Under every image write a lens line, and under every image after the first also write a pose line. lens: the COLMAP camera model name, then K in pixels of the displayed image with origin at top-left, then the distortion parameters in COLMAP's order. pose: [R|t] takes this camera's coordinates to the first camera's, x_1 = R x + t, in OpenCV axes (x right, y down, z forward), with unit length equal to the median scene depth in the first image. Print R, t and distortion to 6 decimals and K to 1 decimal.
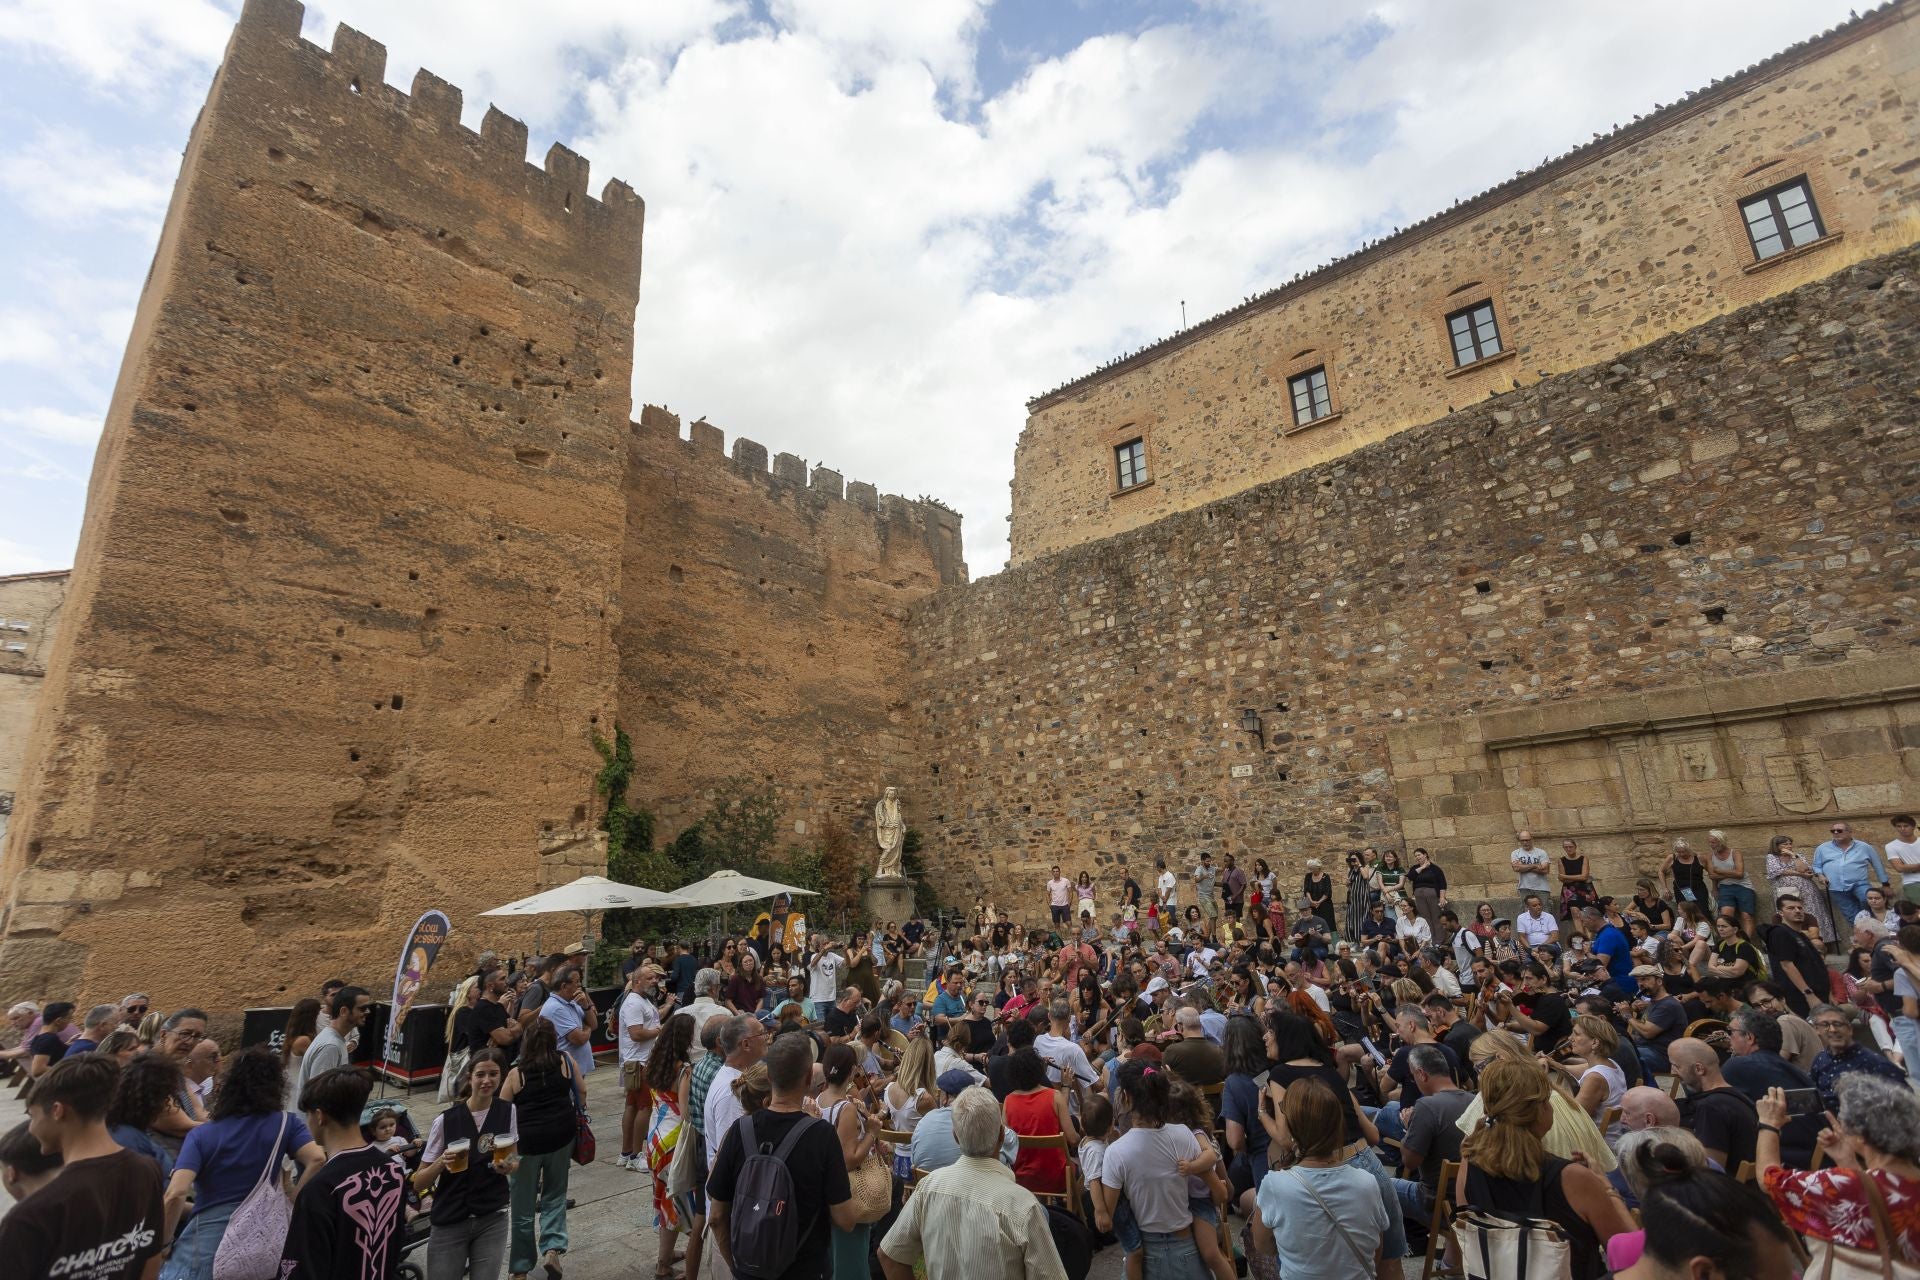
lens RADIAL K [[906.8, 0, 954.6], [0, 906.8, 638.2], [0, 0, 1]] dist [0.004331, 0.001793]
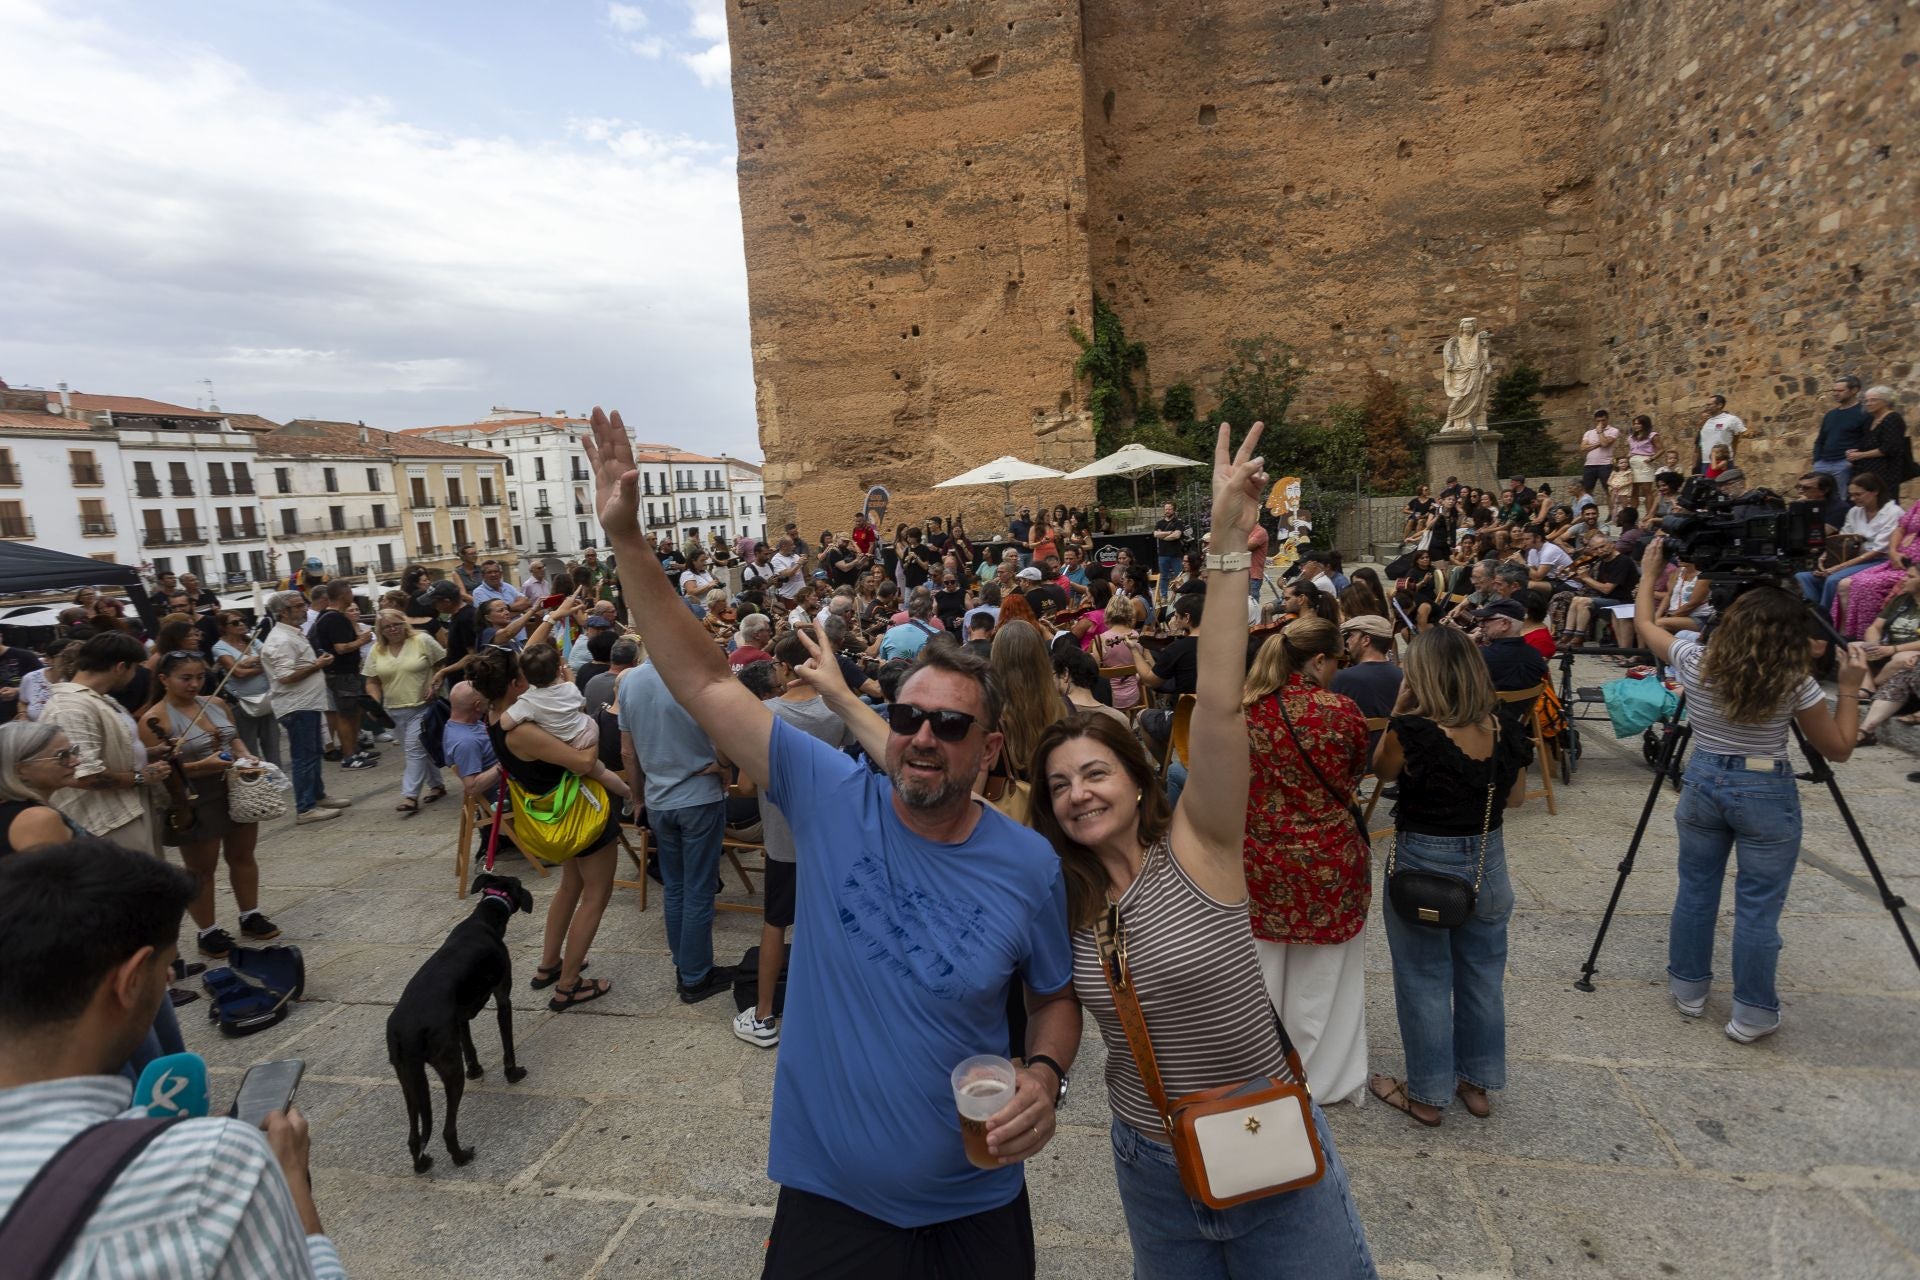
lens RADIAL K [[906.8, 0, 959.4], [0, 906.8, 638.3], [0, 0, 1]] dist [0.004331, 0.001793]
pose [[0.543938, 0.144062, -0.826666, 0.465855], [0.266426, 0.904528, 0.332936, 0.041518], [0.795706, -0.401342, 0.453626, 0.208793]]
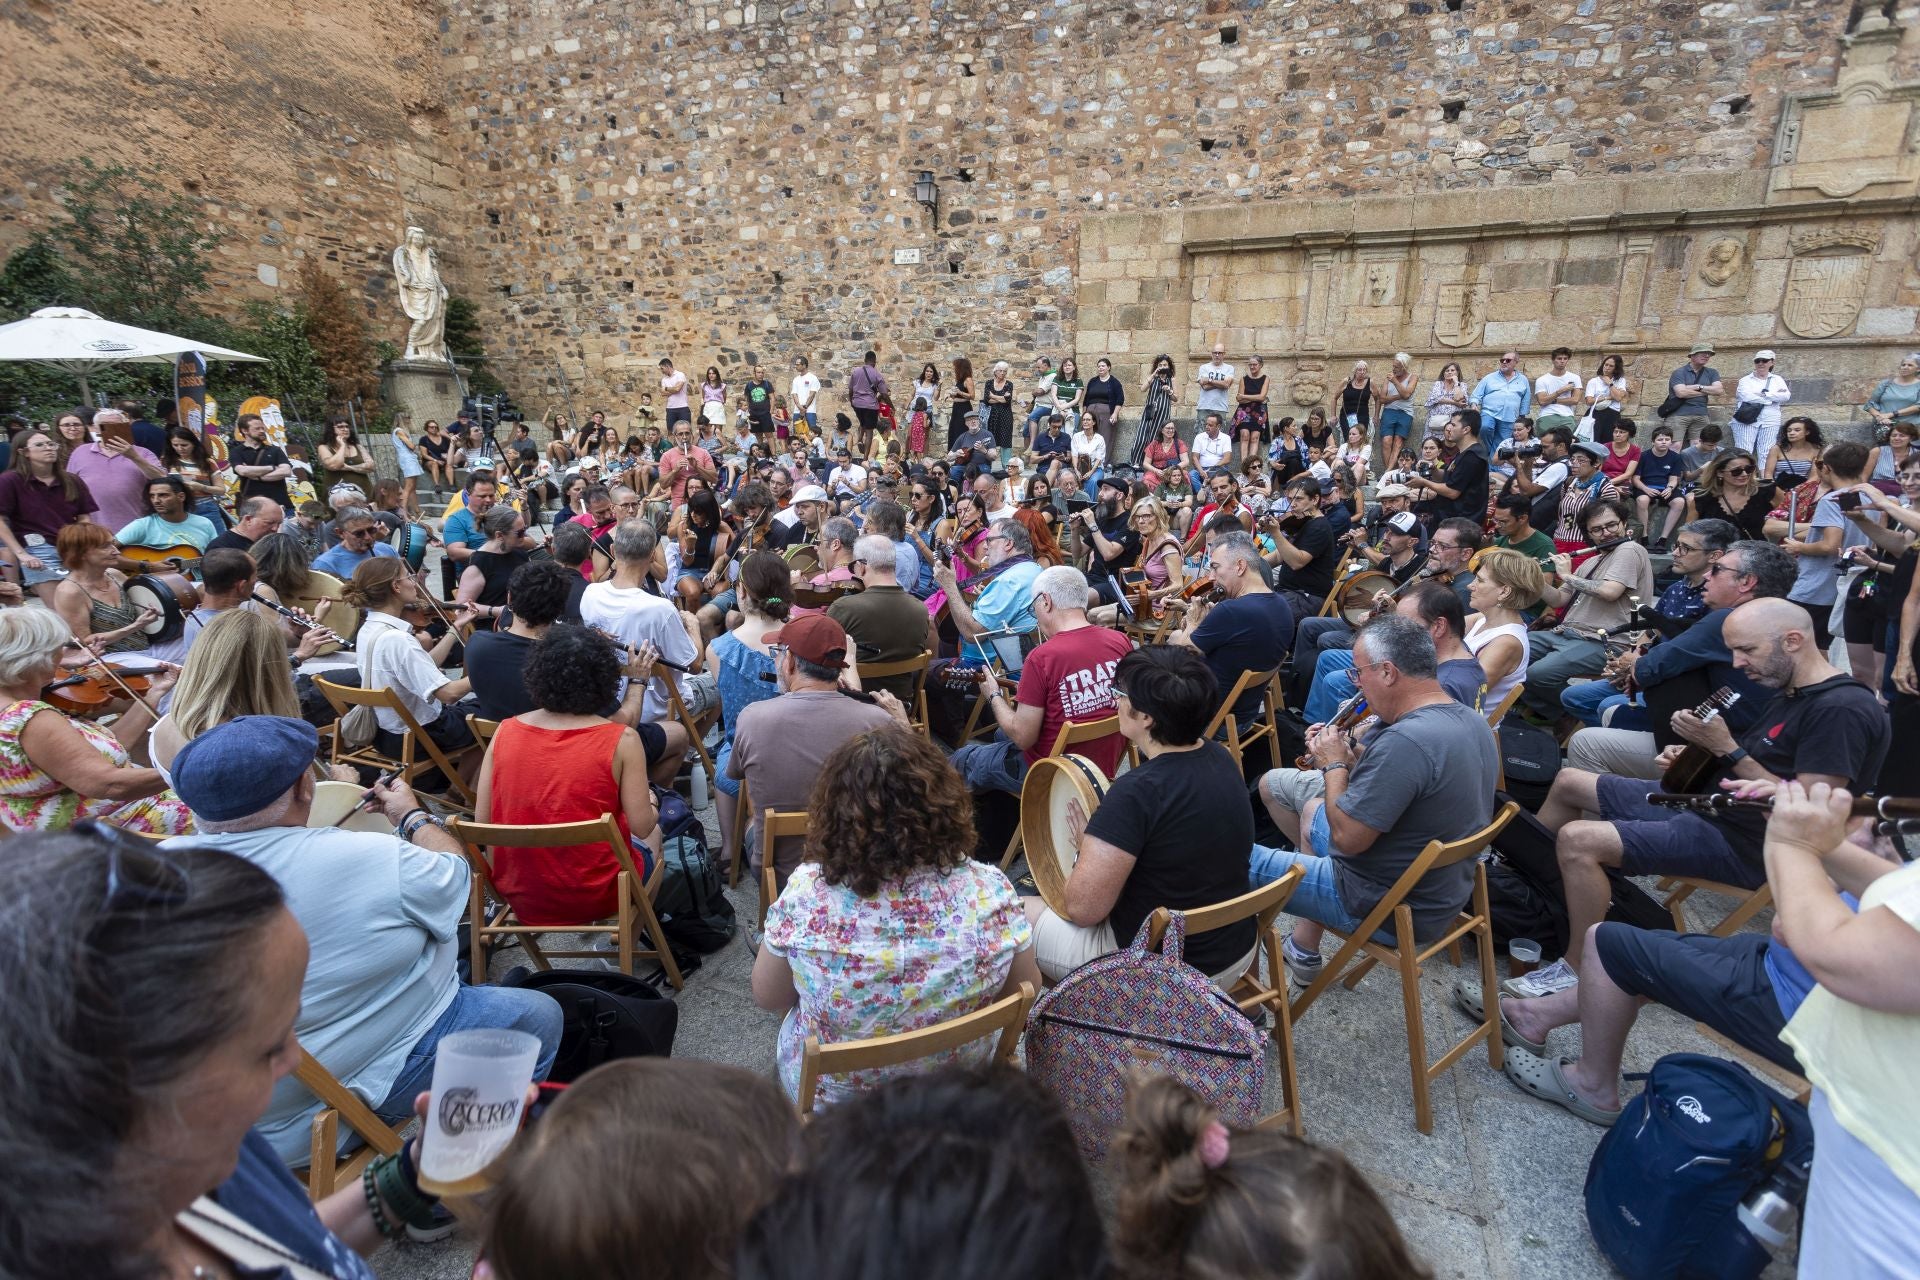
lens RADIAL K [[906.8, 0, 964.0], [0, 906.8, 637.4], [0, 0, 1]] dist [0.004331, 0.001793]
pose [[0.918022, -0.044166, 0.394062, 0.031012], [-0.153334, 0.876932, 0.455499, 0.071063], [-0.365683, -0.478581, 0.798271, 0.181060]]
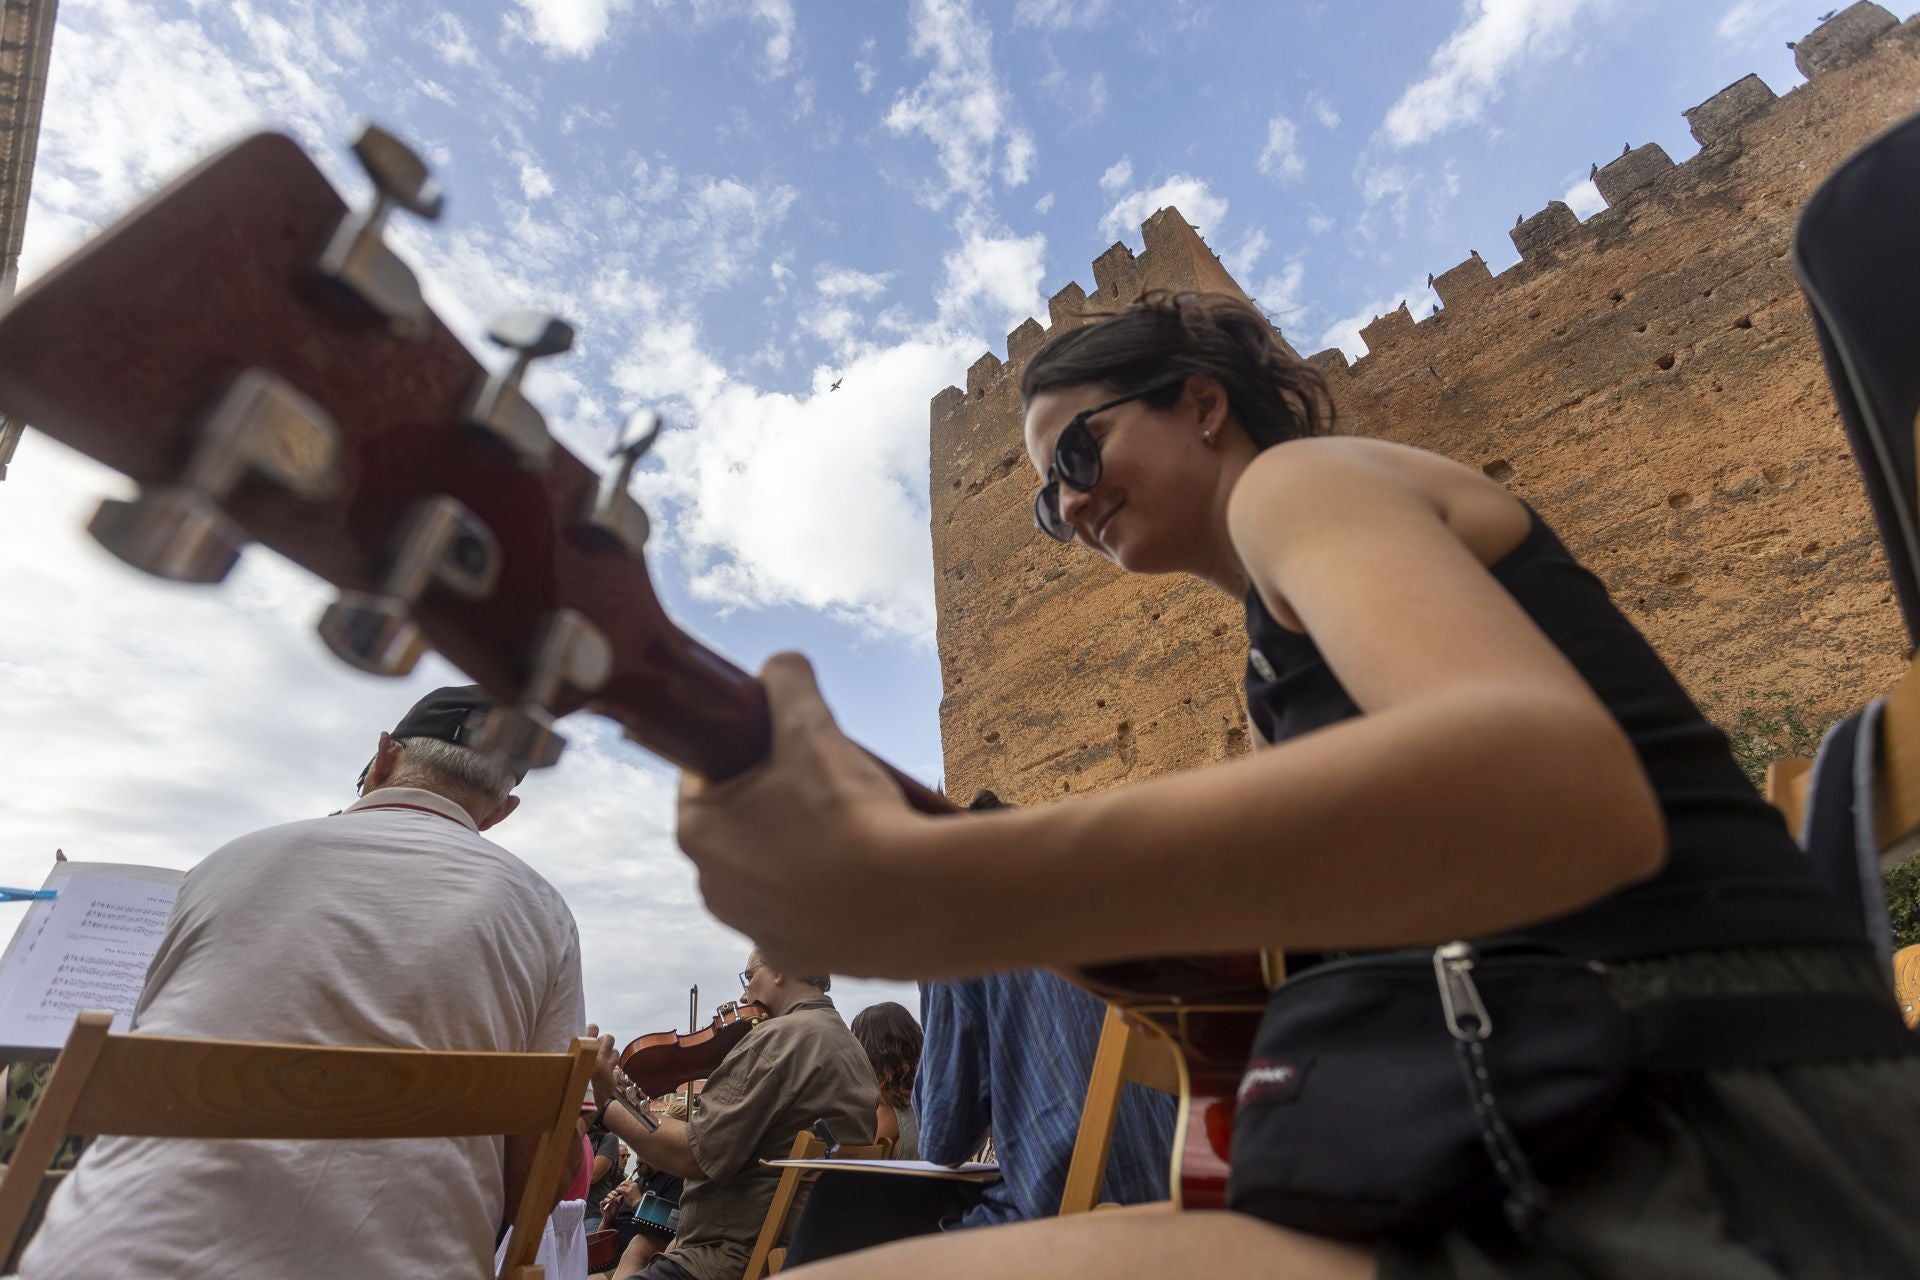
lens RADIAL K [[906.8, 0, 965.1], [0, 906.8, 638.8], [0, 0, 1]] dist [0.004331, 0.001793]
pose [[-0.014852, -0.503625, -0.863795, 0.242461], [0.354115, 0.805250, -0.475579, 0.239760], [0.935084, -0.312946, 0.166381, 0.592673]]
